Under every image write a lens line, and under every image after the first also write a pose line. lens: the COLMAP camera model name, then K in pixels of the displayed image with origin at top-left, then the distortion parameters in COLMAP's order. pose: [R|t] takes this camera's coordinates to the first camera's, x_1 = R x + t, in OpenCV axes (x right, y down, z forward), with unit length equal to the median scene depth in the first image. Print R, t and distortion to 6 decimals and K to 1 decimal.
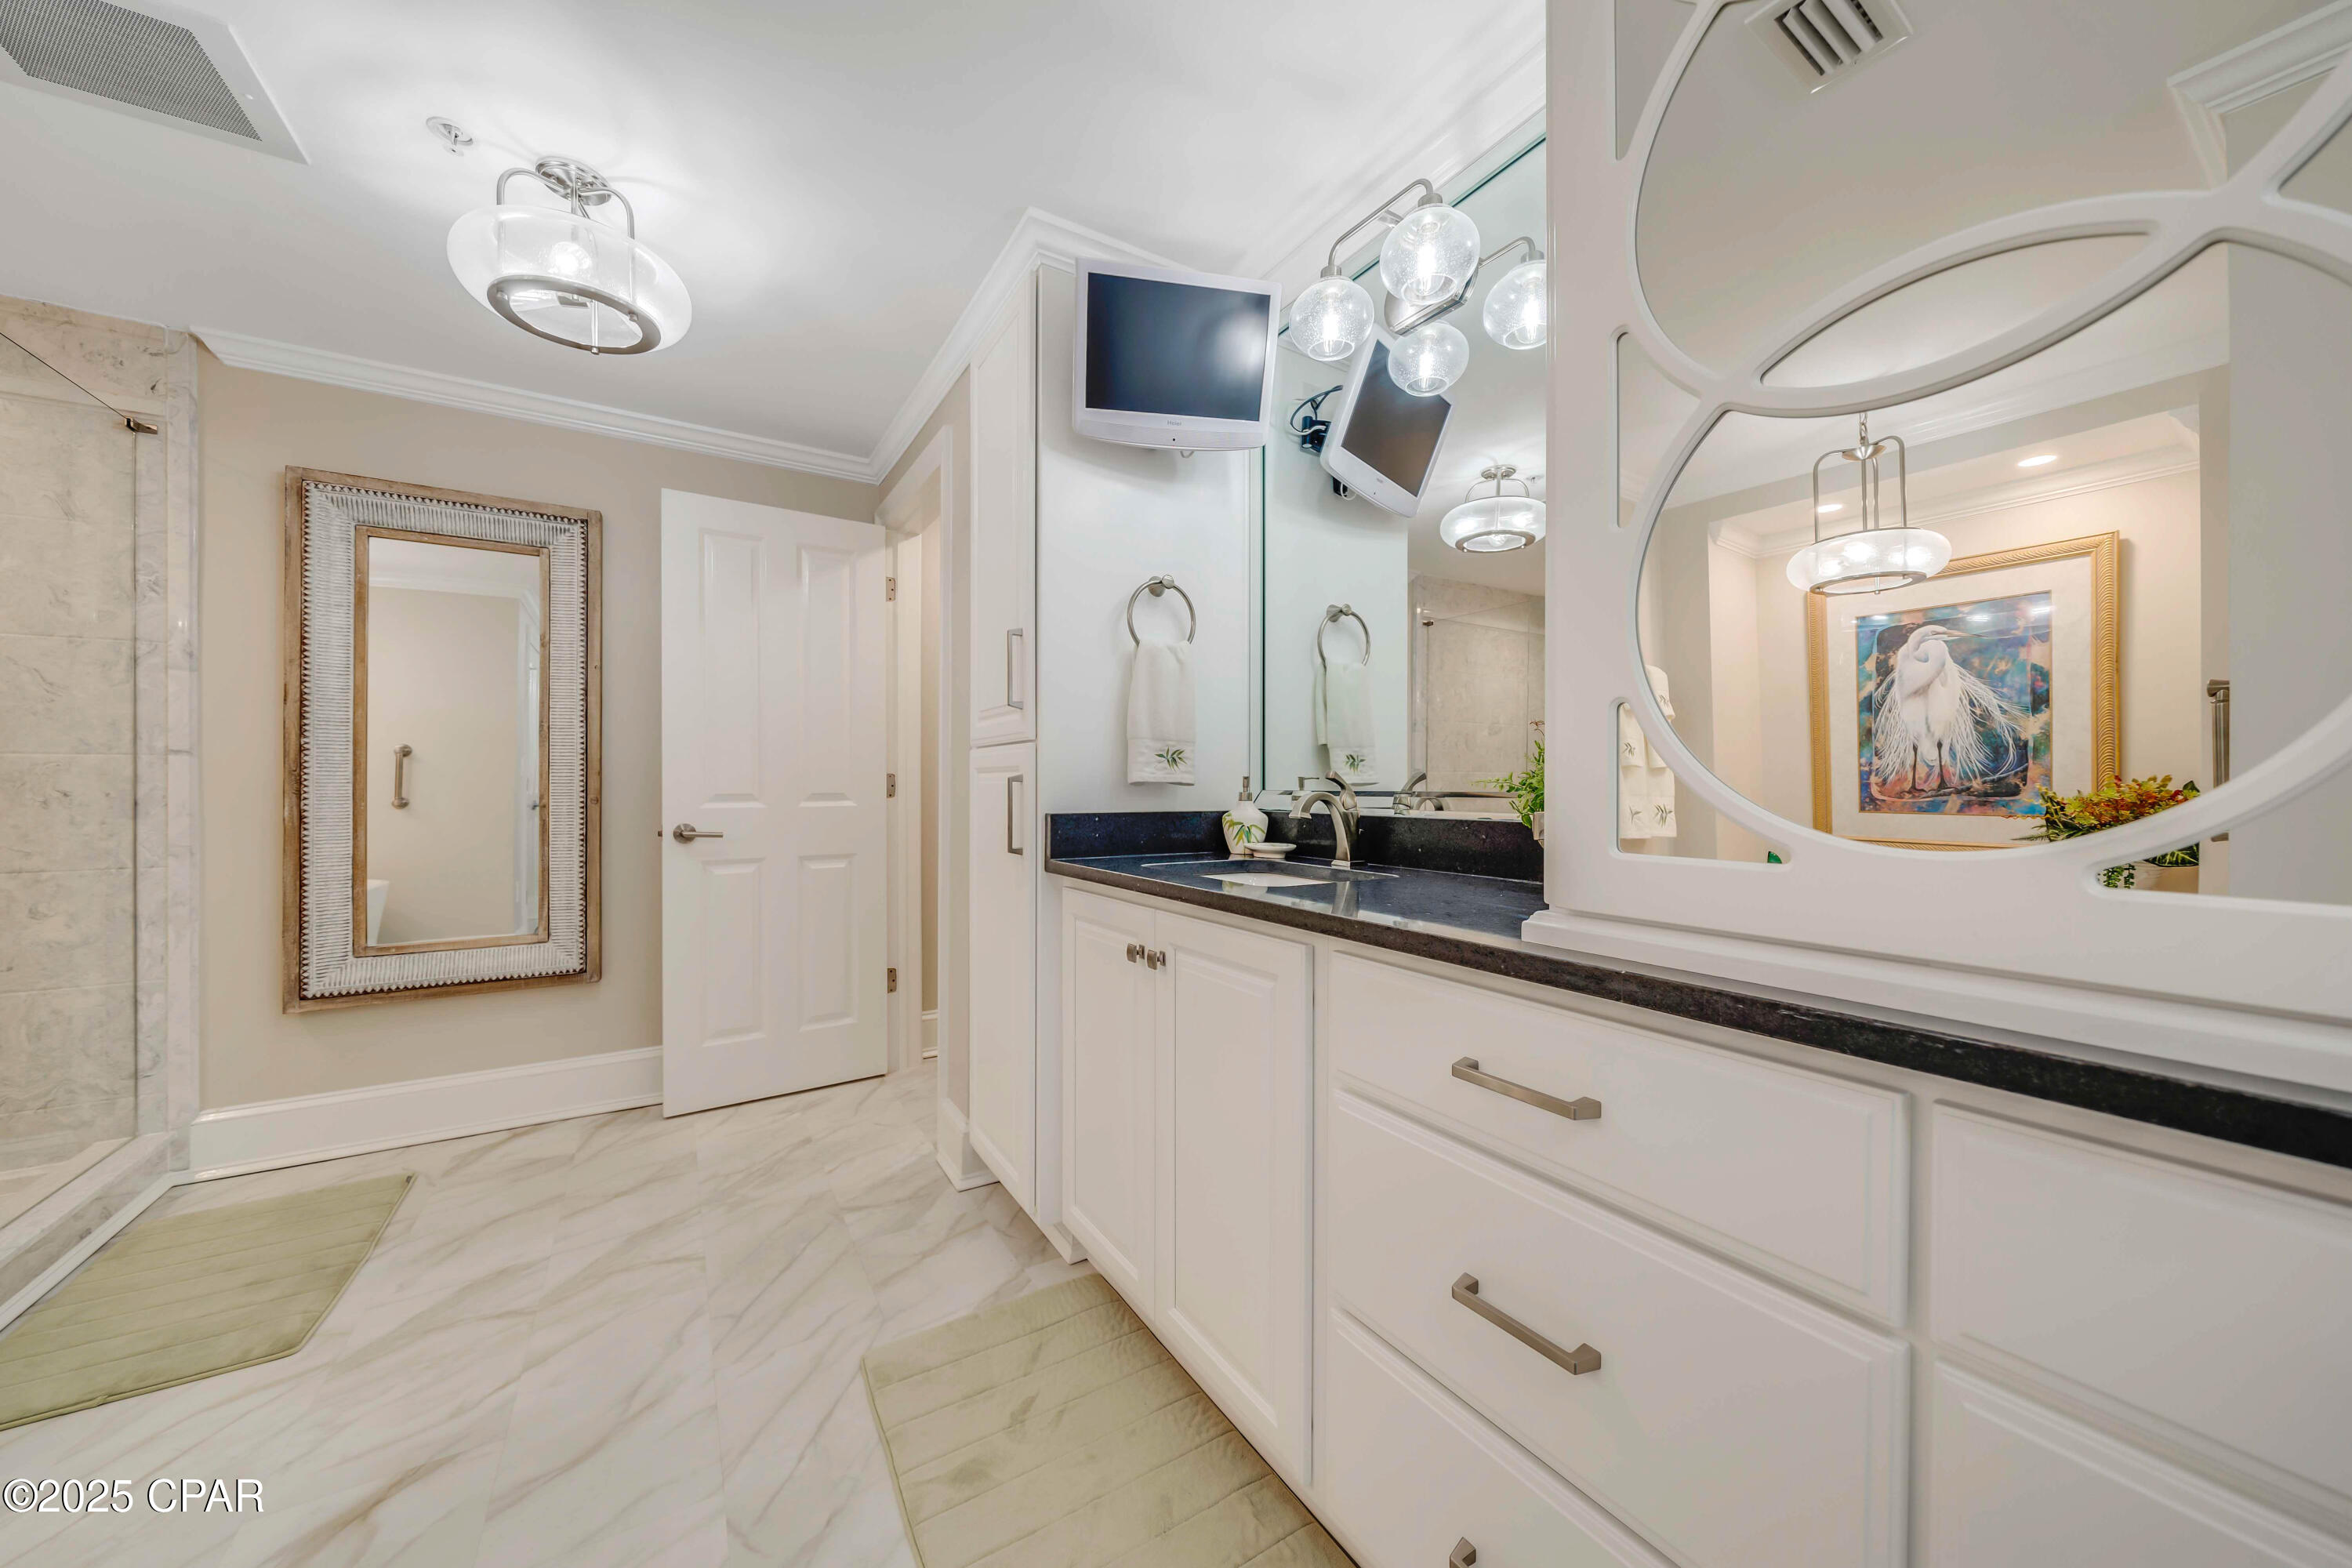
lens RADIAL K [[812.7, 0, 1177.0], [0, 812.7, 780.5], [0, 0, 1]] dist [-0.005757, 0.000379]
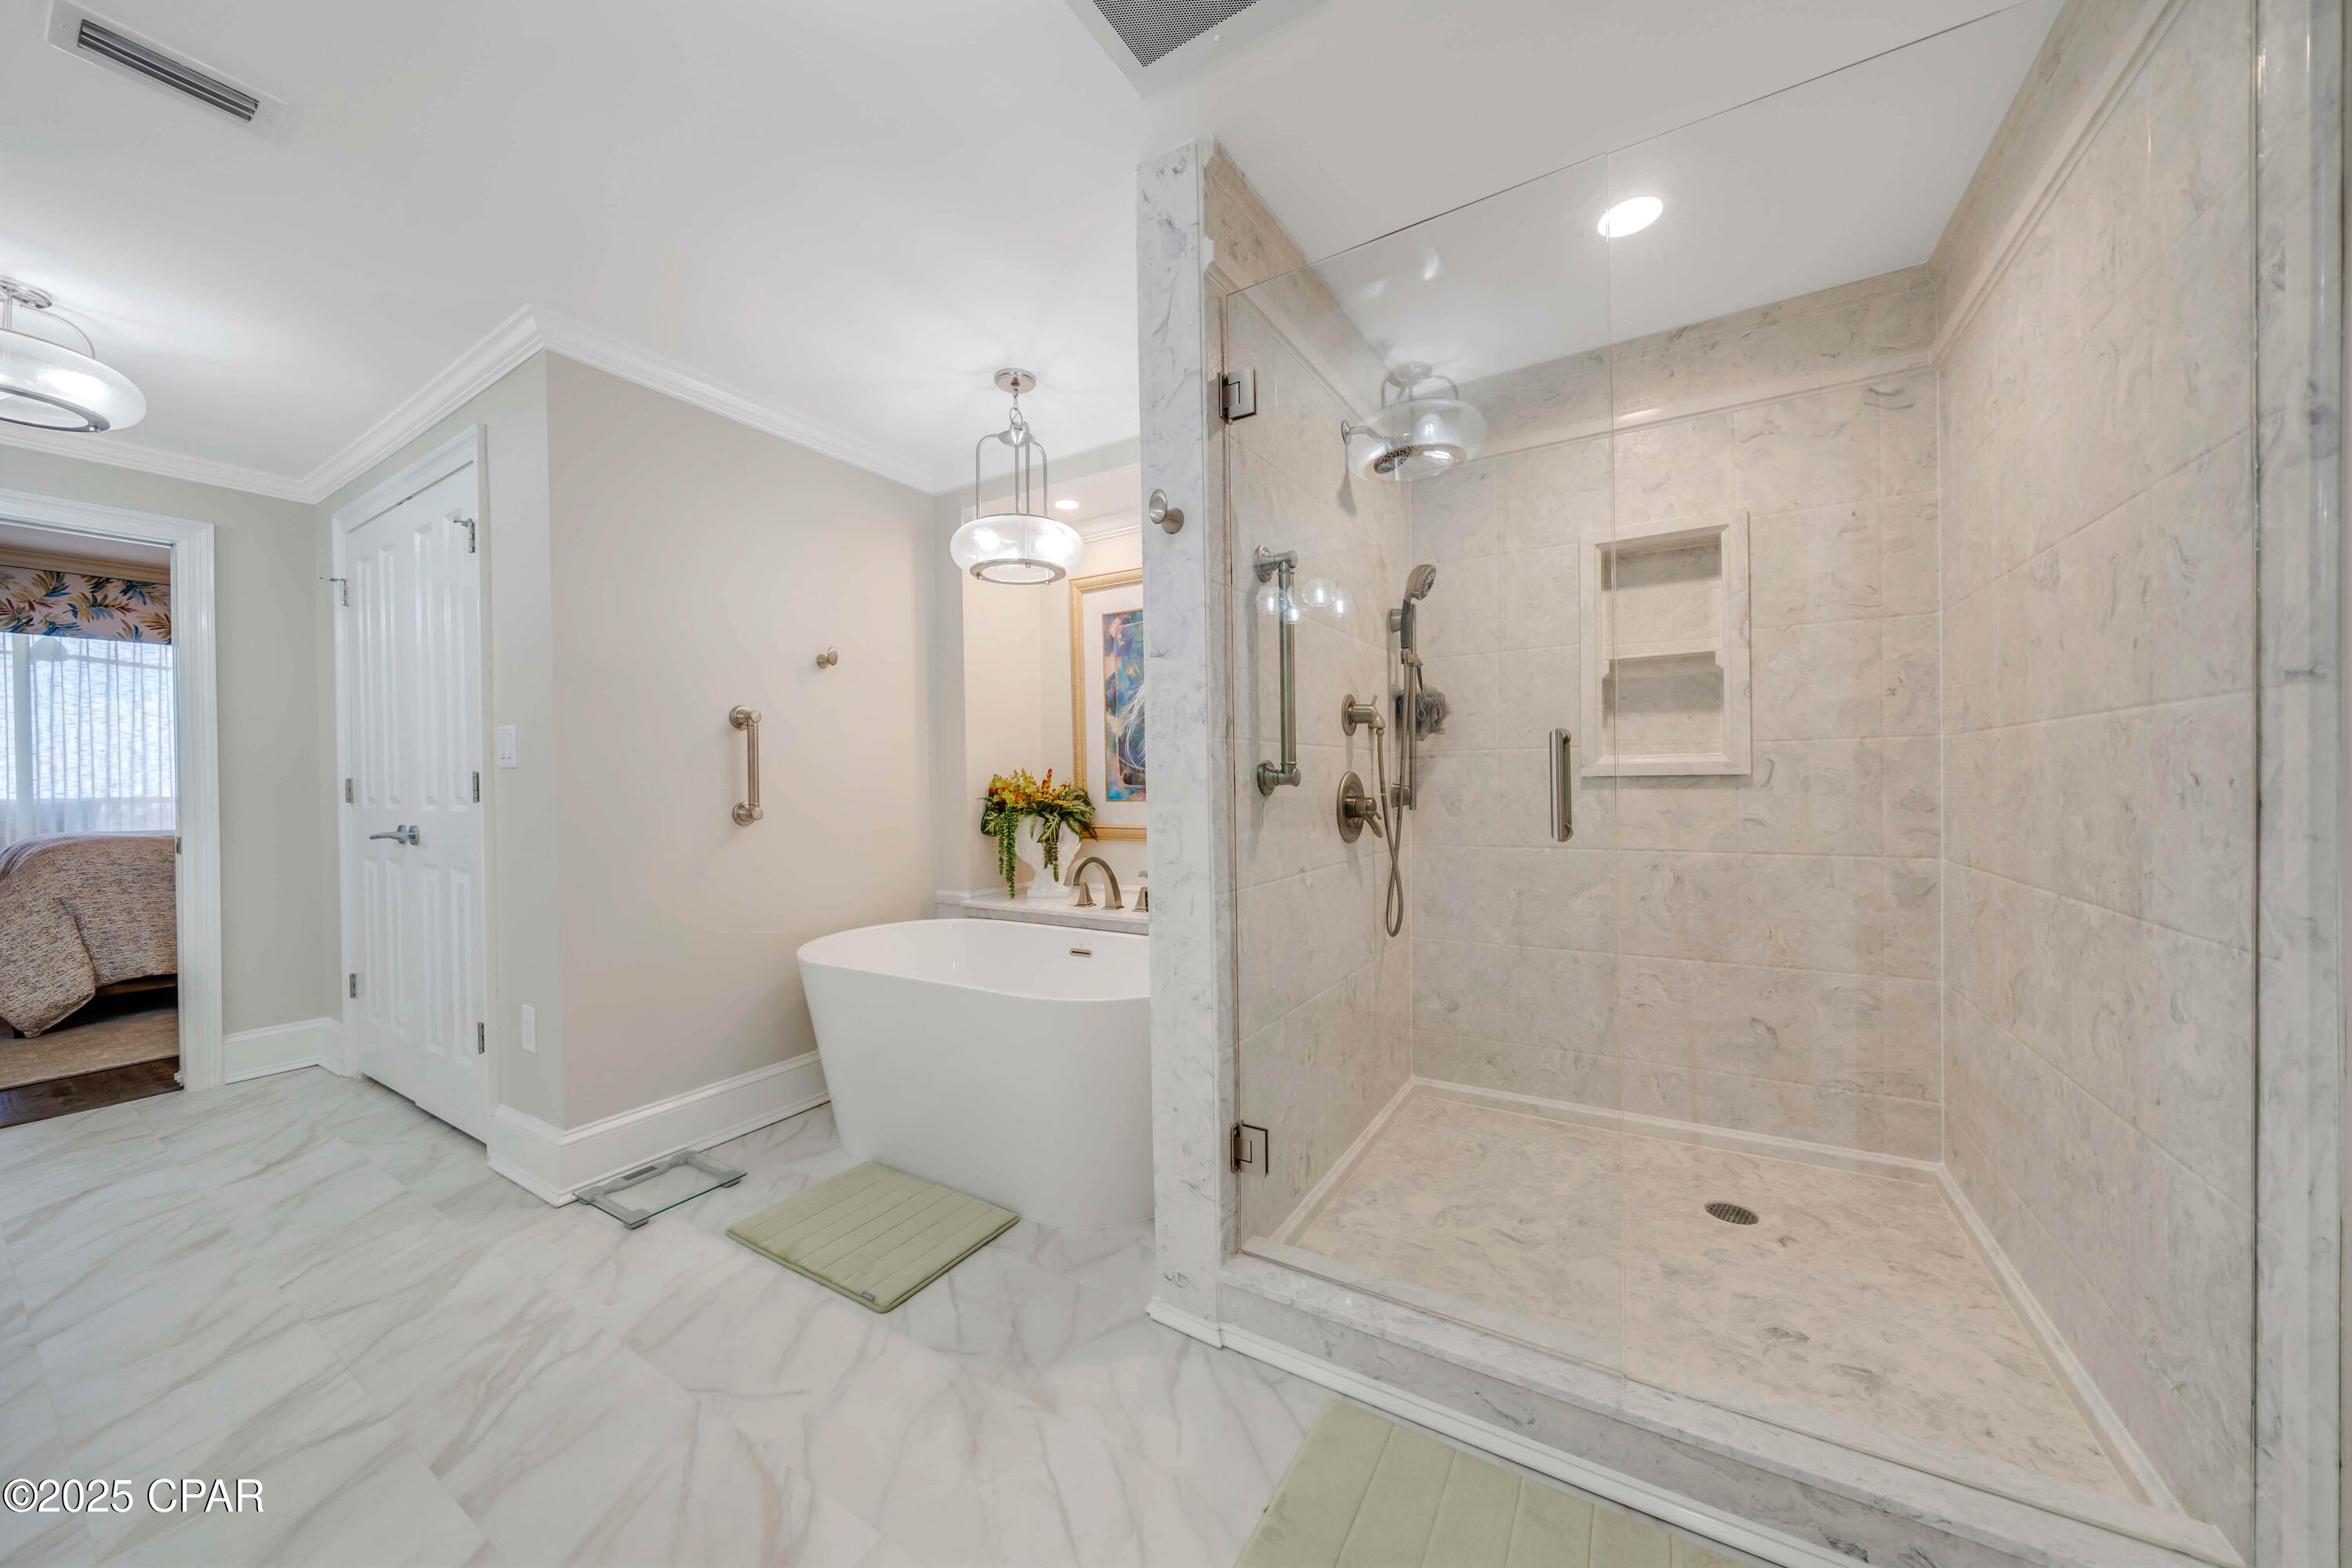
lens RADIAL K [[812.7, 0, 1161.4], [0, 812.7, 787.7], [0, 0, 1]] dist [-0.005757, 0.000379]
pose [[-0.898232, 0.016515, -0.439211, -0.571283], [0.017748, 0.999842, 0.001299, 0.009276], [0.439163, -0.006629, -0.898383, 1.110956]]
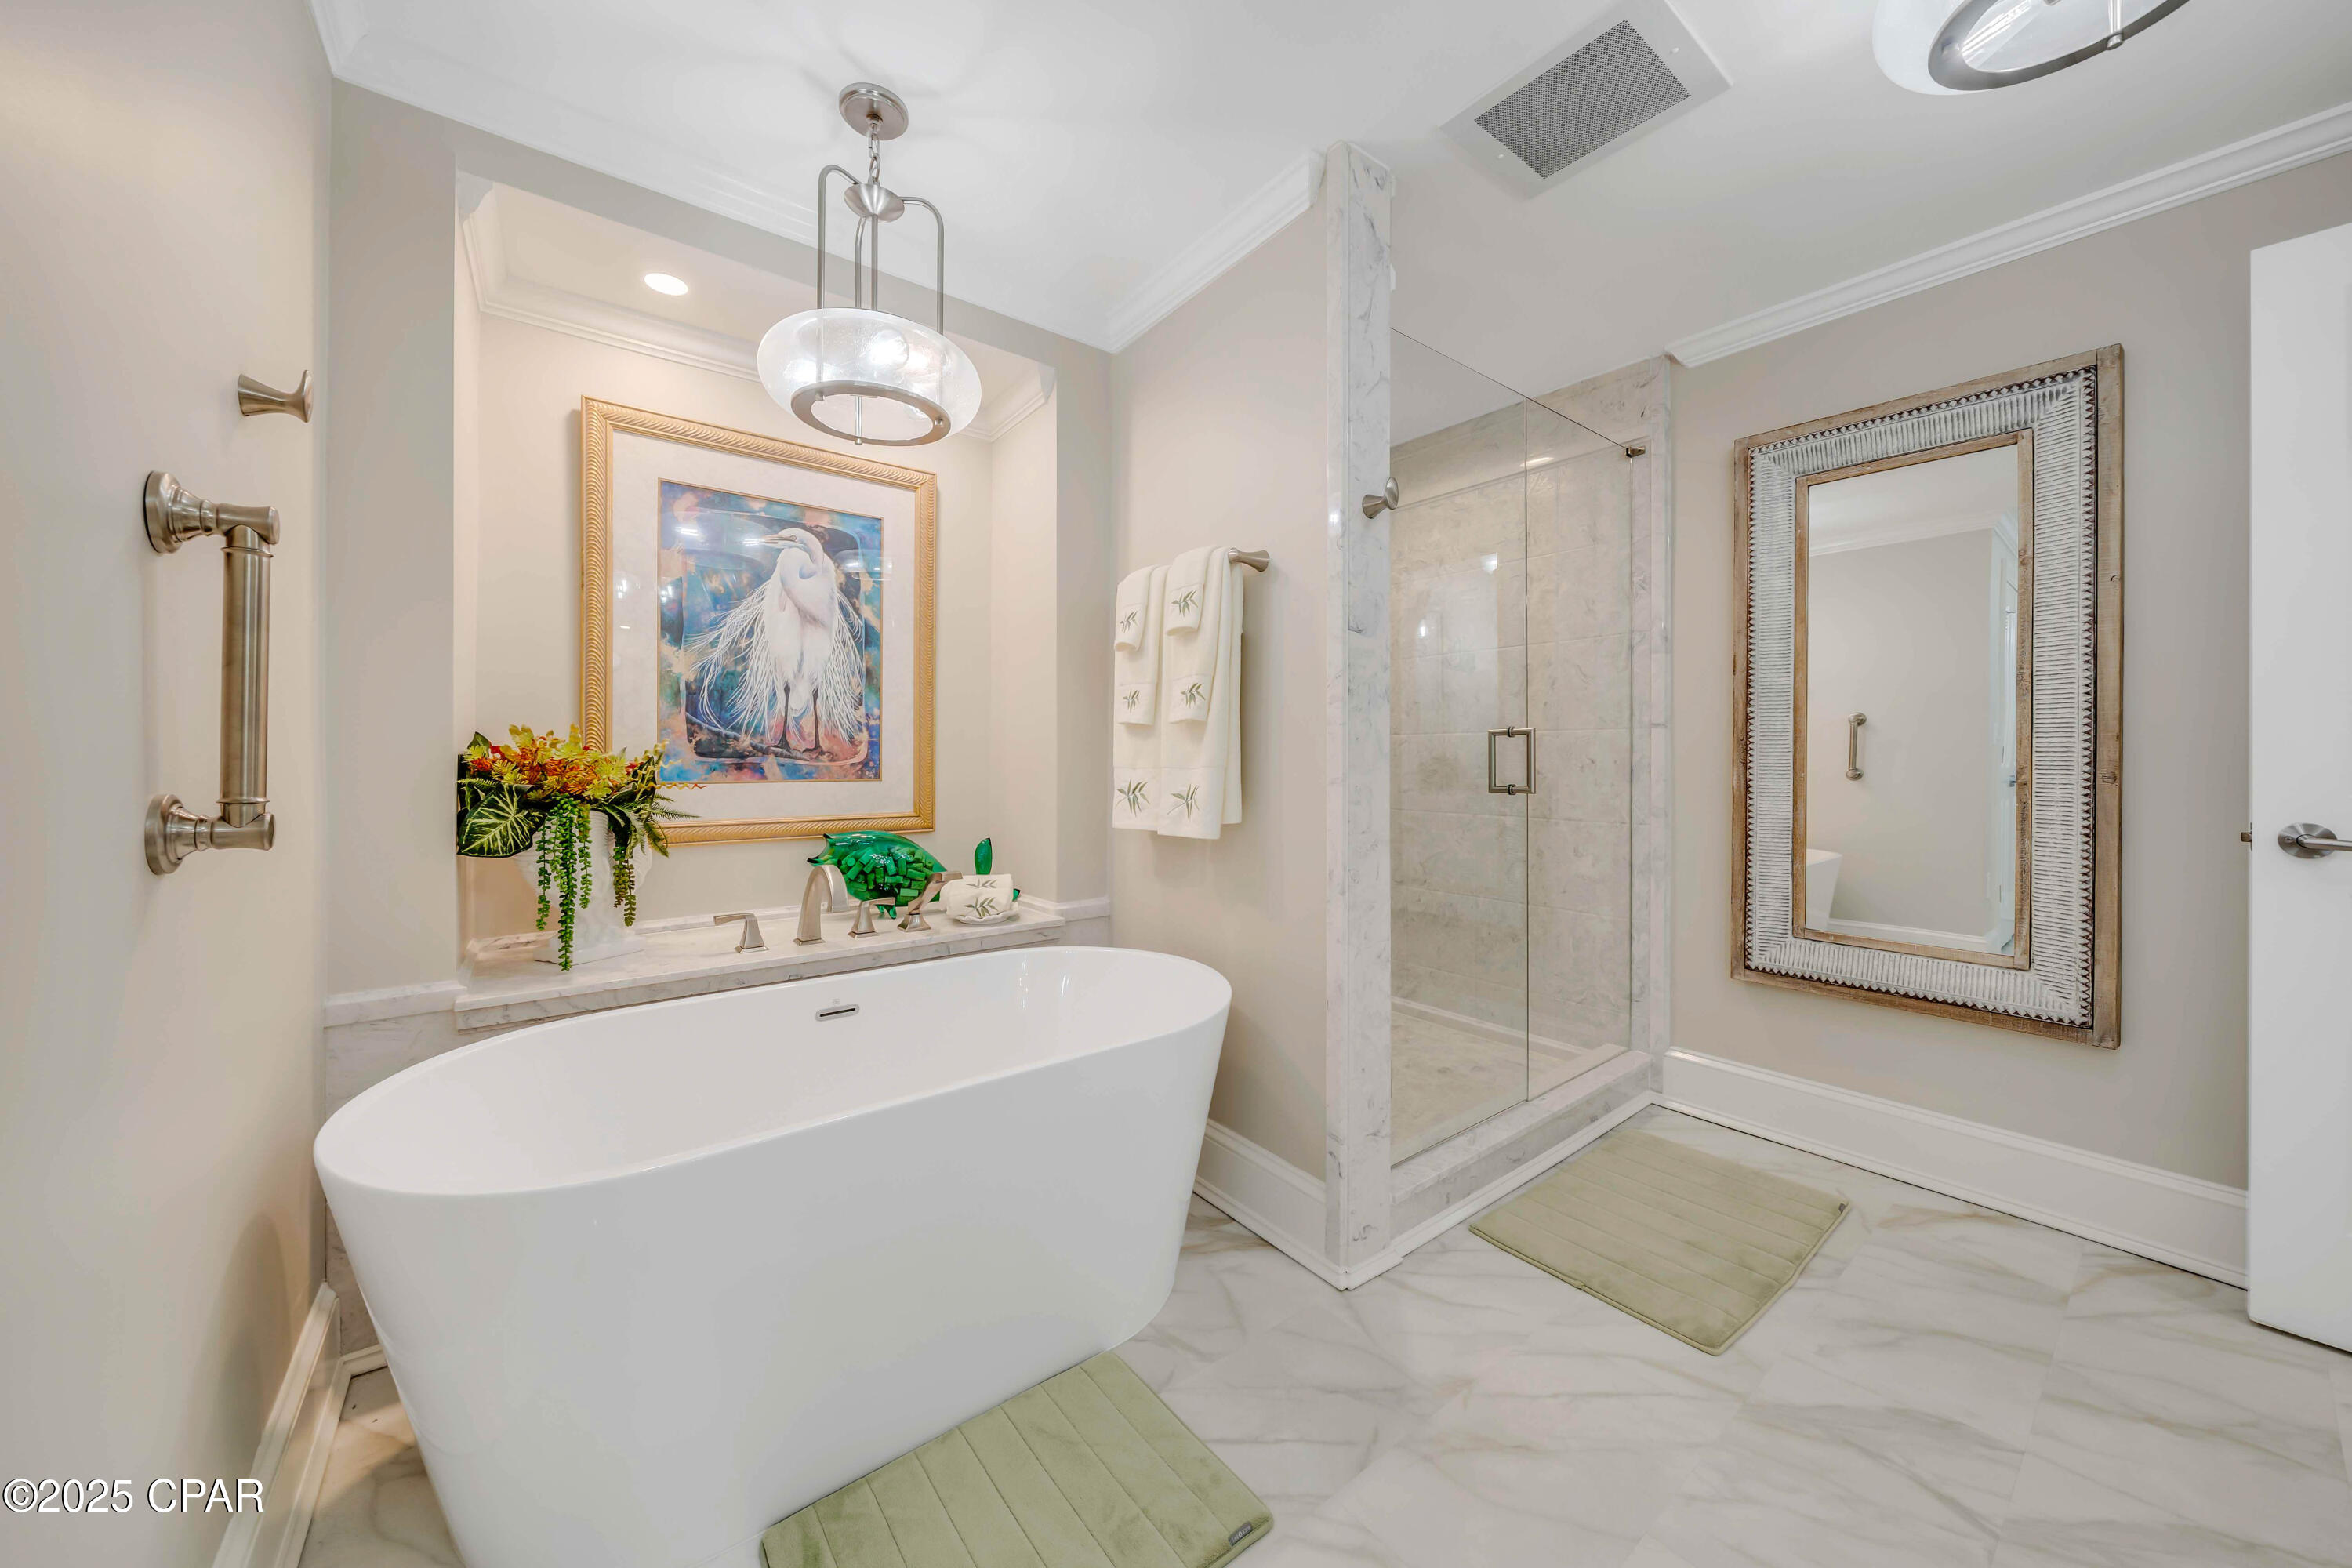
lens RADIAL K [[812.7, 0, 1170.2], [0, 812.7, 762.0], [0, 0, 1]] dist [-0.005757, 0.000379]
pose [[0.092014, 0.007967, -0.995726, -0.158146], [0.003726, 0.999958, 0.008345, 0.004284], [0.995751, -0.004477, 0.091980, 0.207021]]
